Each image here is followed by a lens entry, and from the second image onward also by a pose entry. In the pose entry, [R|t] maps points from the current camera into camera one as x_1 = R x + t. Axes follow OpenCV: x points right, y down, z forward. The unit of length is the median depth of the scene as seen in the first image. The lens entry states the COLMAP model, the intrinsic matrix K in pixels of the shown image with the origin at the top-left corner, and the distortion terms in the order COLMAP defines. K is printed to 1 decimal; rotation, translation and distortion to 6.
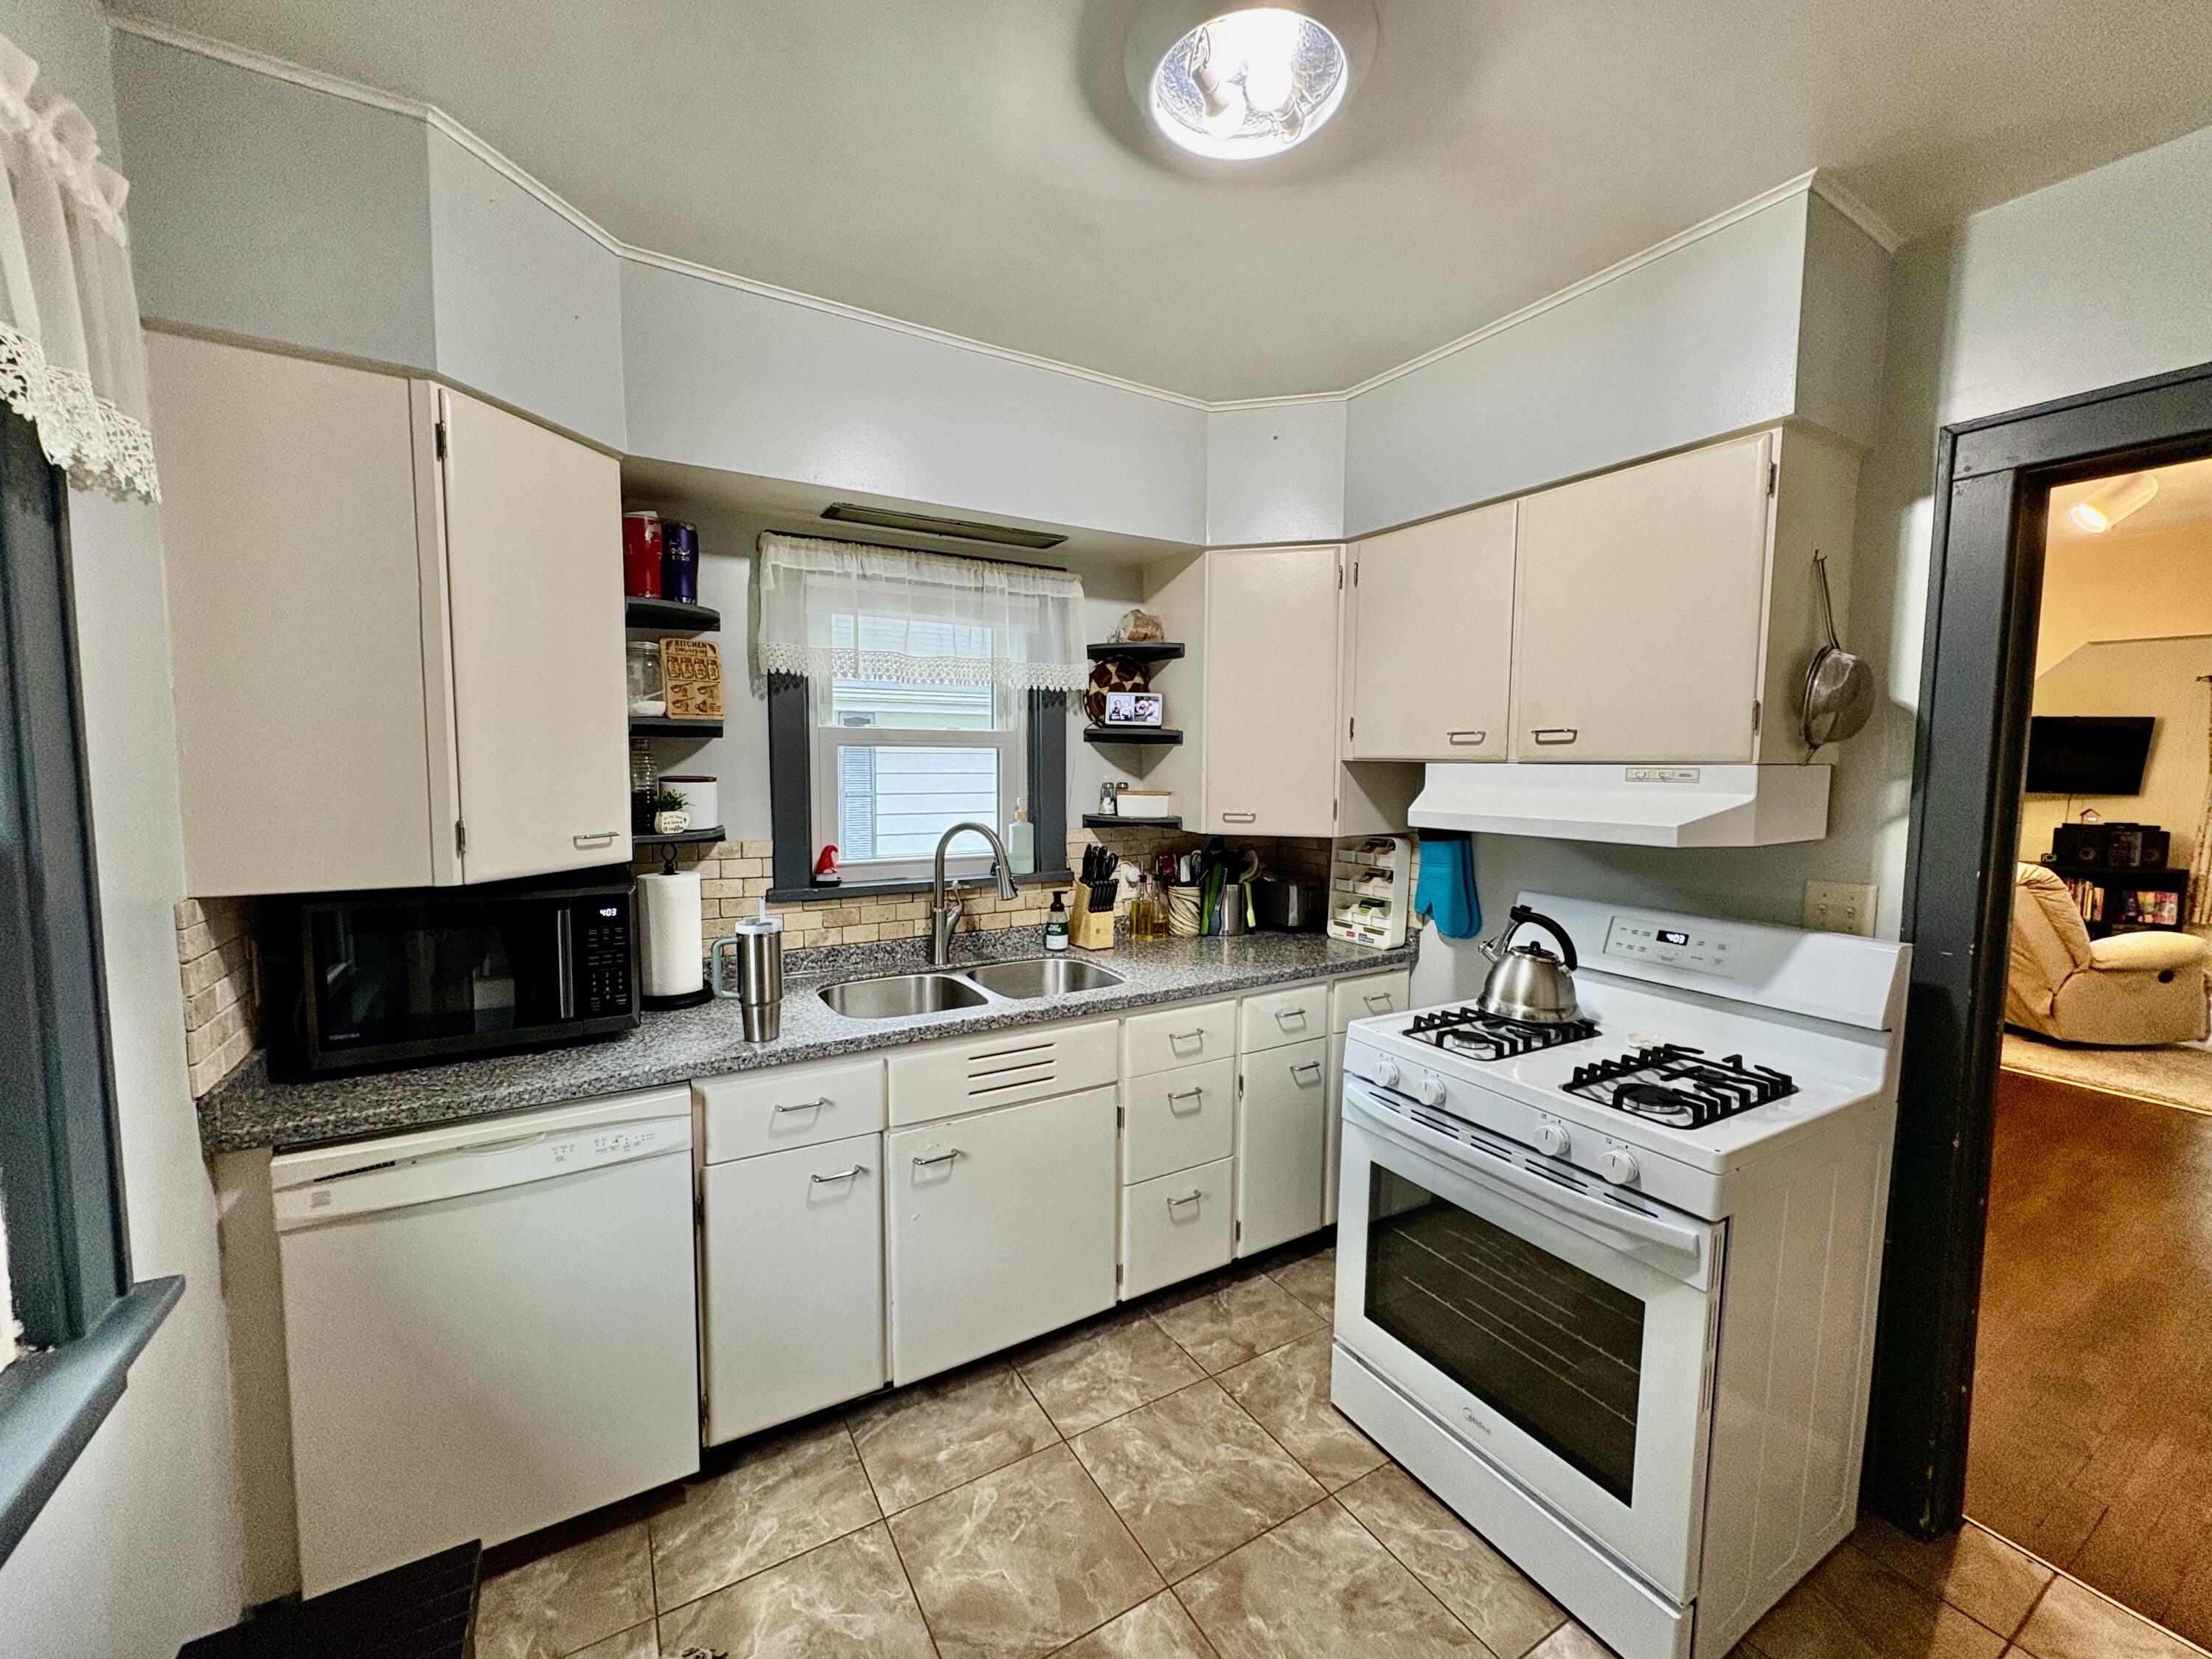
lens RADIAL K [[886.3, 0, 1109.1], [0, 886.3, 831.6], [0, 0, 1]] dist [0.000838, 0.000094]
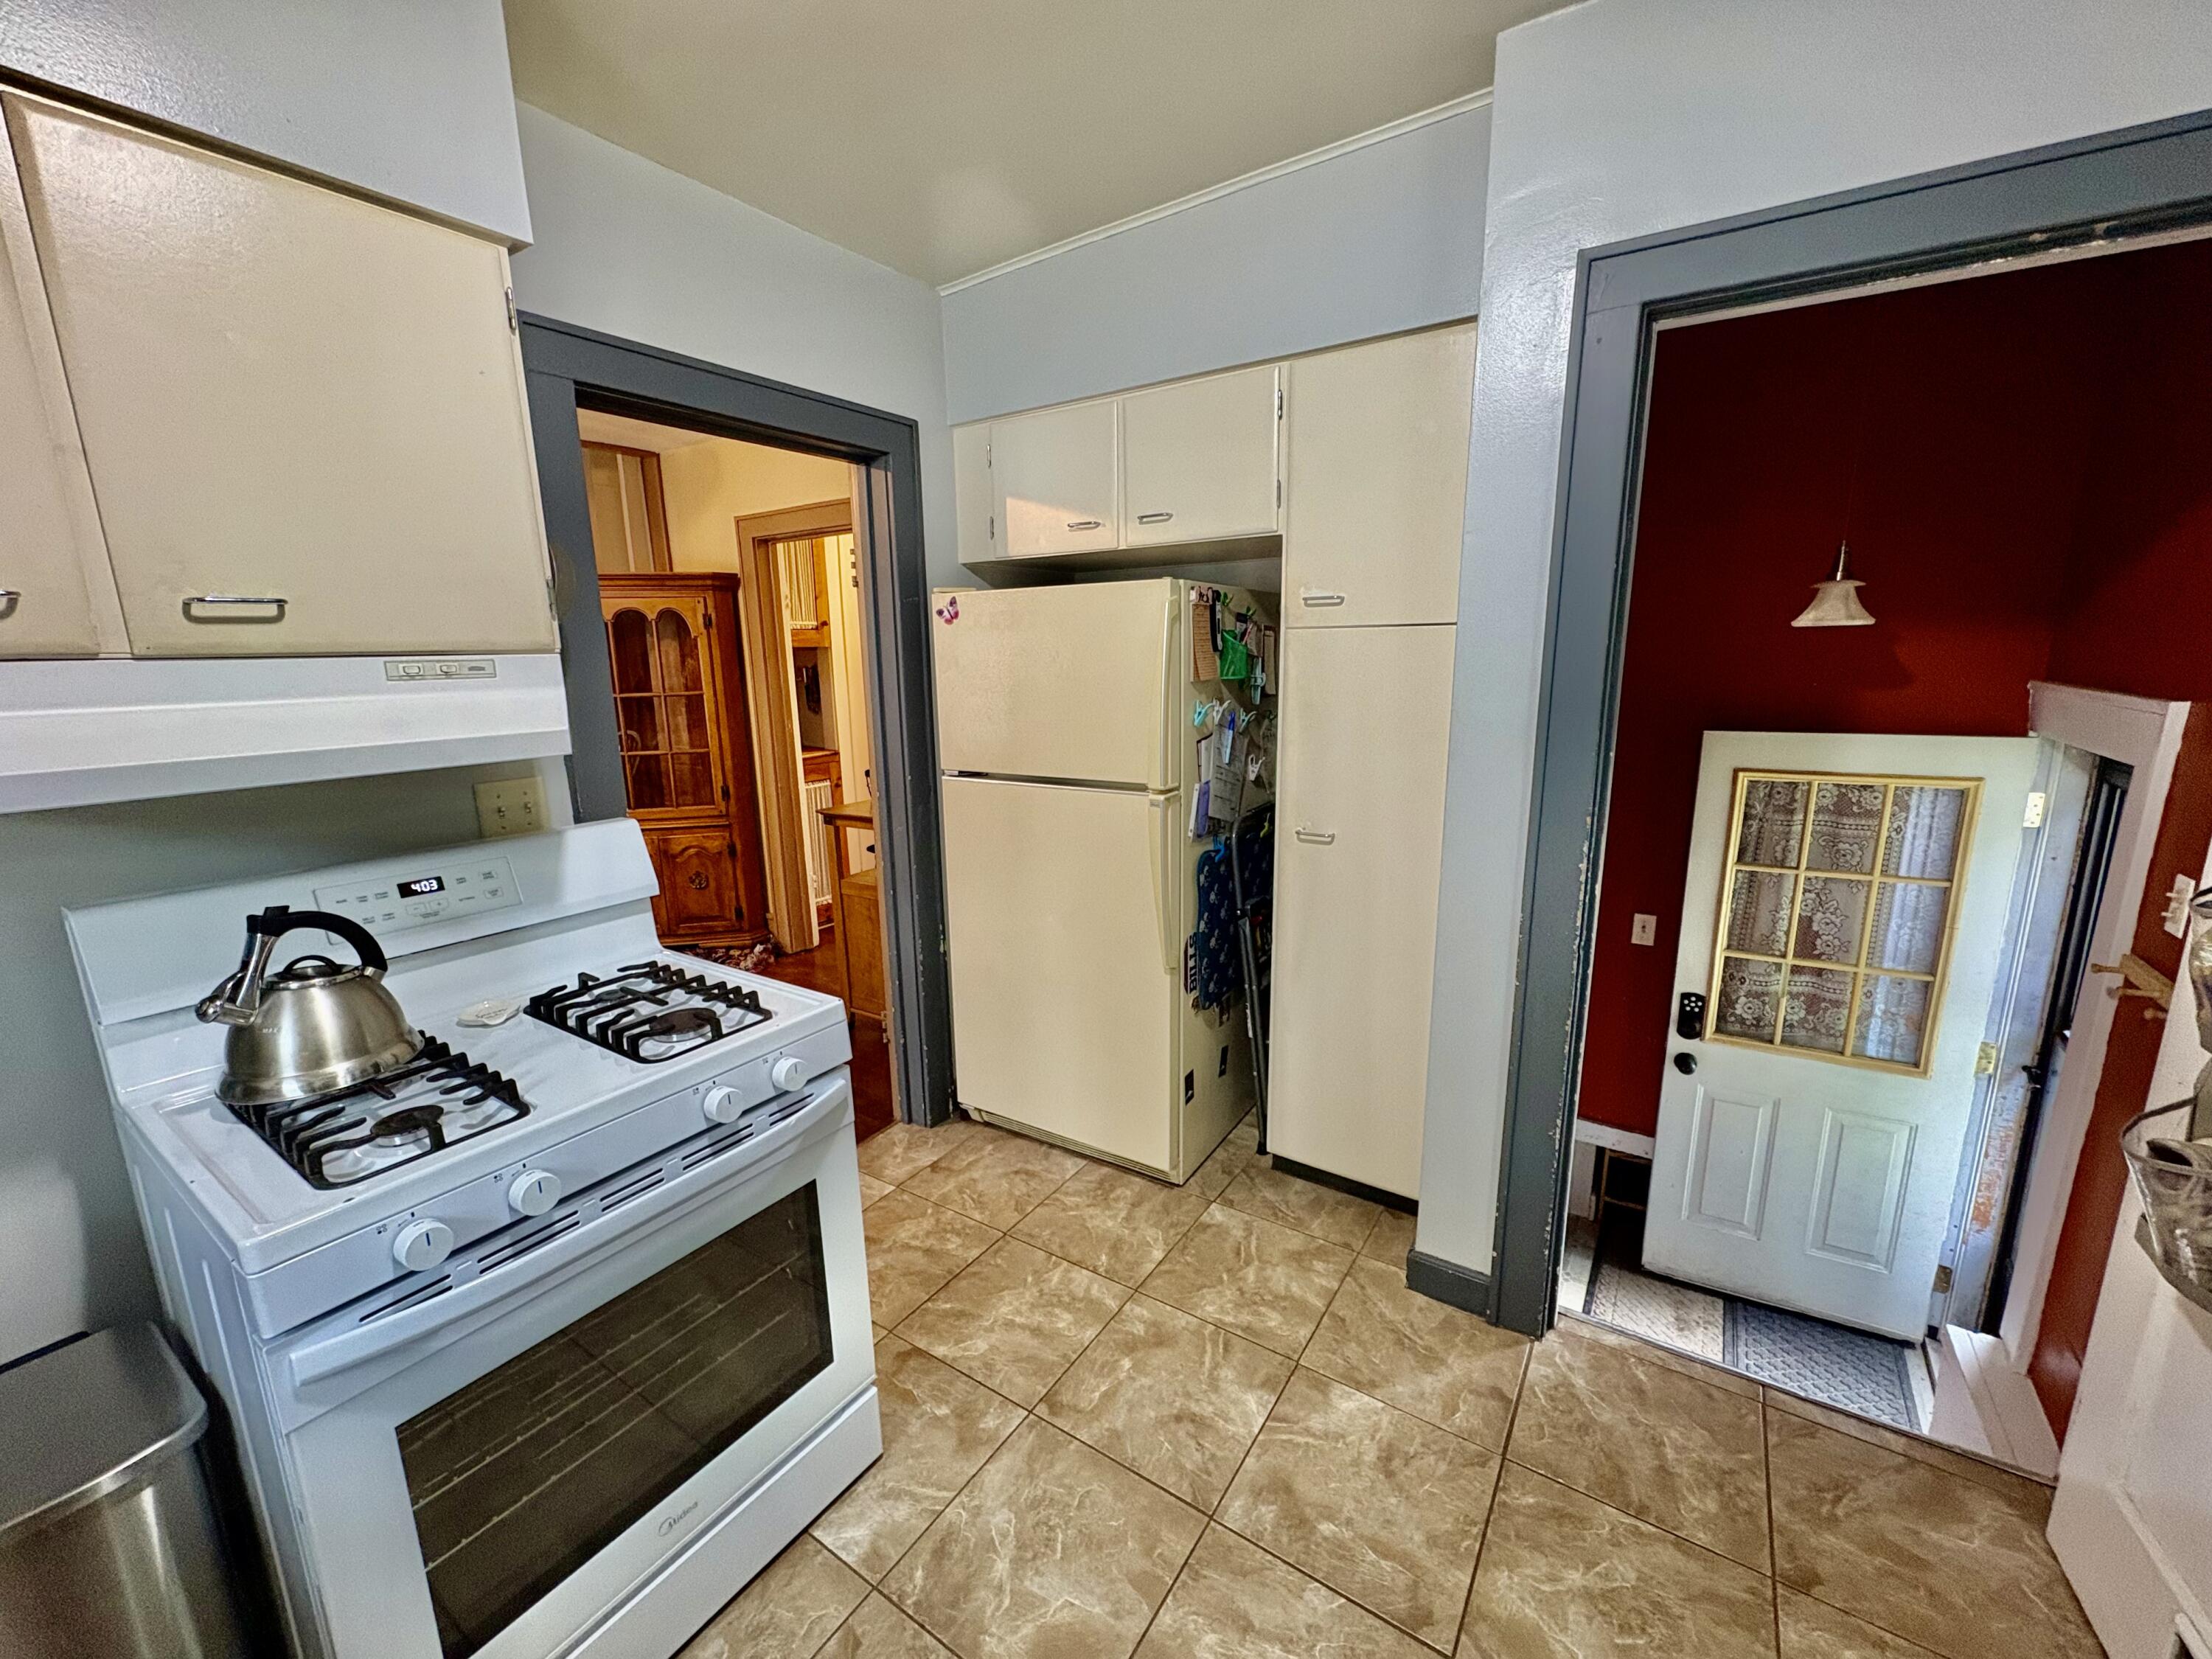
lens RADIAL K [[886.3, 0, 1111.5], [0, 886.3, 831.4], [0, 0, 1]] dist [0.000838, 0.000094]
pose [[-0.429248, -0.189918, 0.882994, -0.294355], [0.077101, 0.966368, 0.245331, -0.070657], [-0.899890, 0.173388, -0.400168, 0.800786]]
